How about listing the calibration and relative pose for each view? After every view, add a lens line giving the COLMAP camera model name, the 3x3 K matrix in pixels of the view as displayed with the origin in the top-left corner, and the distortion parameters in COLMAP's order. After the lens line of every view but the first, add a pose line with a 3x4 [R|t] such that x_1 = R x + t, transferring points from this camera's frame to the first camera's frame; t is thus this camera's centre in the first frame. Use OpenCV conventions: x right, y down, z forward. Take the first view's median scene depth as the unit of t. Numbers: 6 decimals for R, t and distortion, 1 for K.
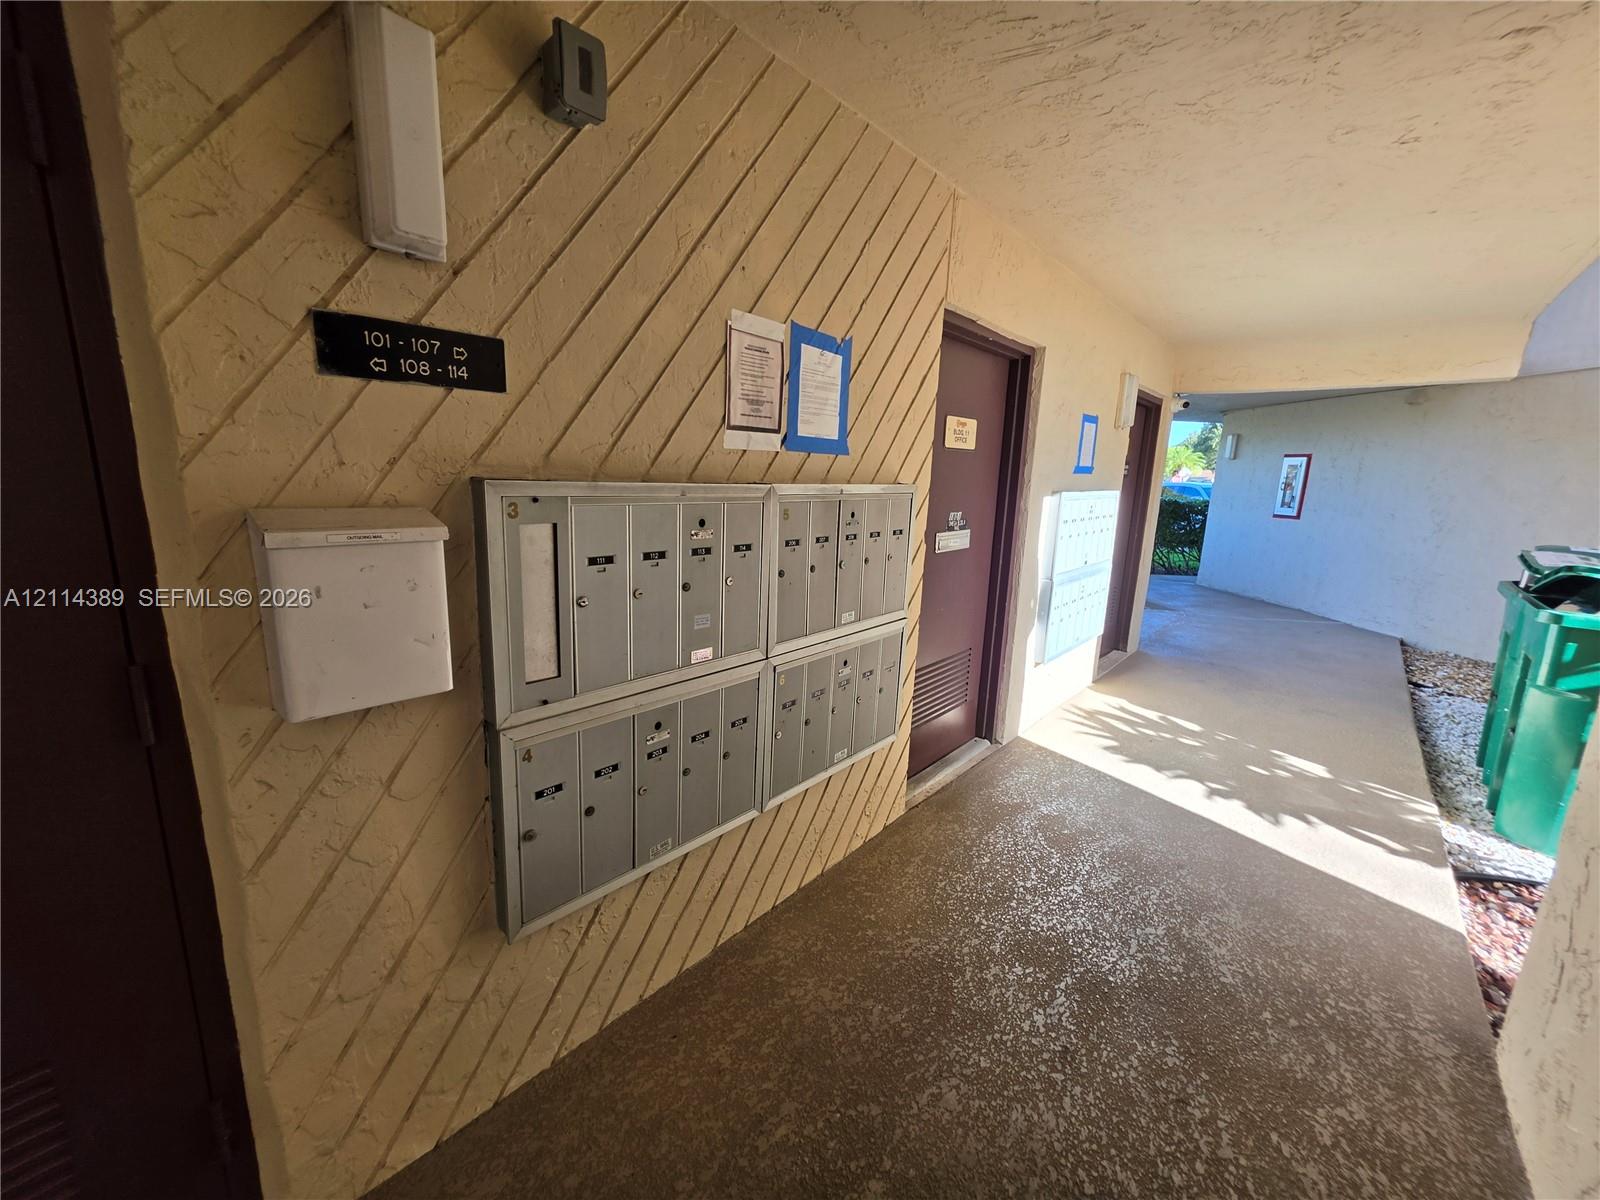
lens RADIAL K [[639.6, 0, 800.0], [0, 639.6, 600.0], [0, 0, 1]] dist [0.000713, 0.000365]
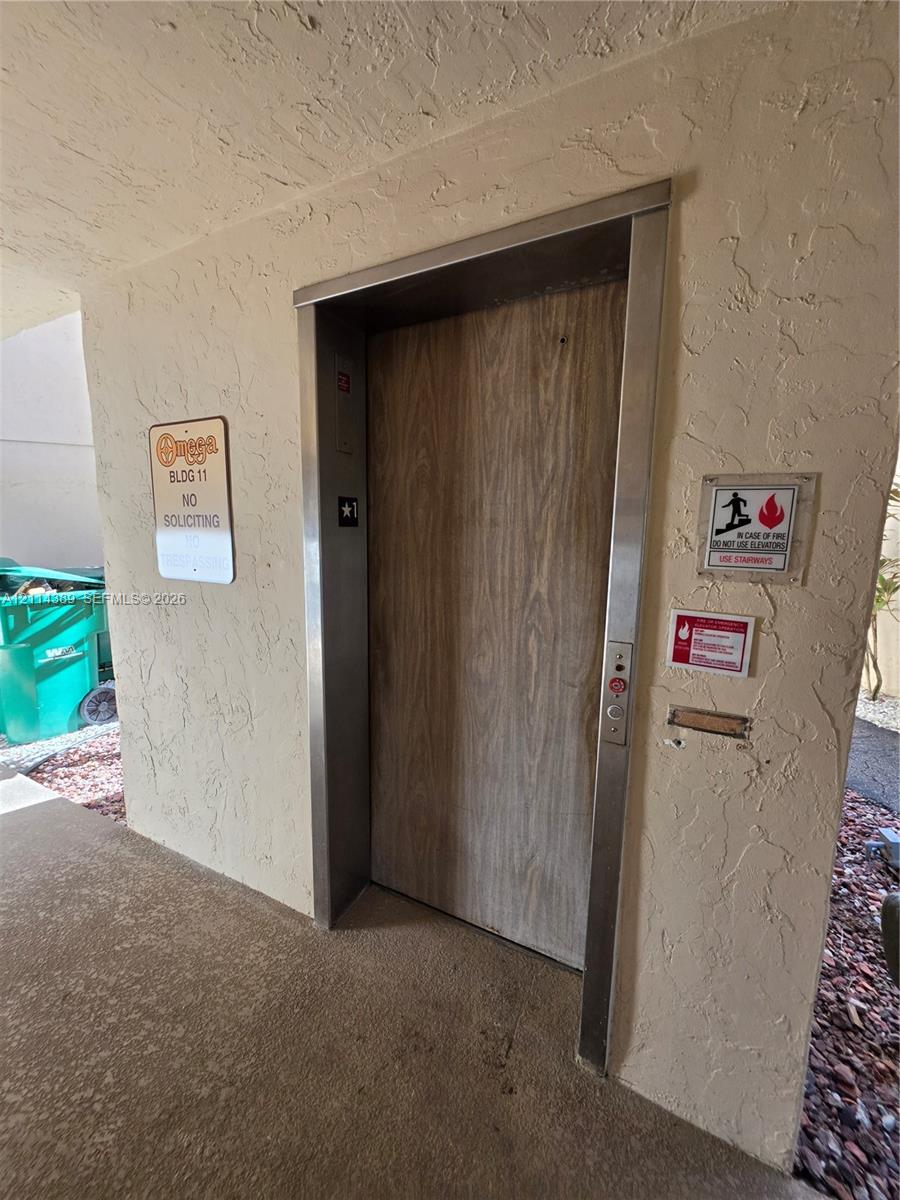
lens RADIAL K [[479.7, 0, 450.0], [0, 479.7, 600.0], [0, 0, 1]] dist [0.000713, 0.000365]
pose [[-0.225707, -0.173972, 0.958536, -0.370818], [0.171318, 0.961504, 0.214851, -0.069632], [-0.959013, 0.212707, -0.187213, 0.253371]]
